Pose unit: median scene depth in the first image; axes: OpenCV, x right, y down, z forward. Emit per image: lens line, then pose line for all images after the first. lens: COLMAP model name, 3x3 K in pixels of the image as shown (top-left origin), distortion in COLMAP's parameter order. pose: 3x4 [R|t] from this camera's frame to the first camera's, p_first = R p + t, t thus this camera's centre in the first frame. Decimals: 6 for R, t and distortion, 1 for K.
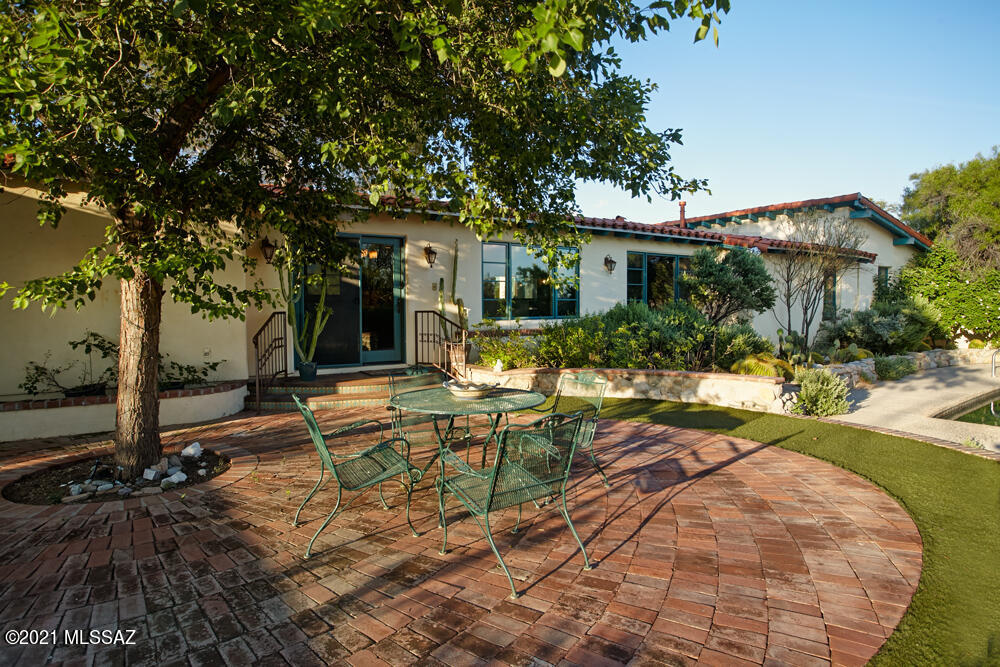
lens RADIAL K [[580.4, 0, 498.9], [0, 580.4, 333.6], [0, 0, 1]] dist [-0.049285, 0.020693]
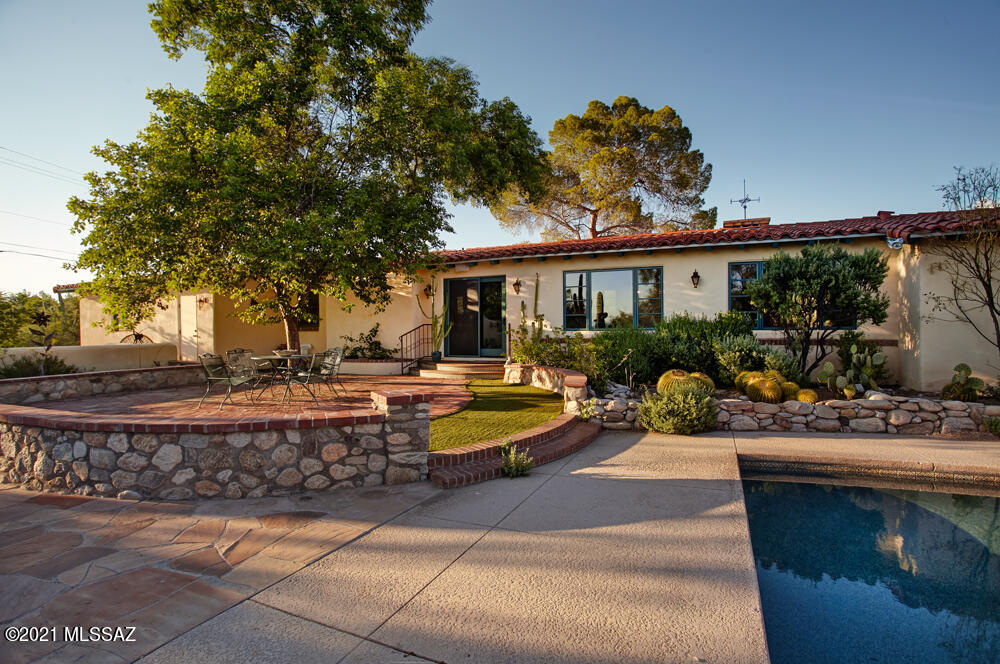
lens RADIAL K [[499.2, 0, 499.5], [0, 499.2, 325.1], [0, 0, 1]] dist [-0.020959, 0.001047]
pose [[0.522558, -0.003407, -0.852597, 1.098768], [-0.039656, 0.998813, -0.028297, 0.003434], [0.851681, 0.048598, 0.521802, 0.345364]]
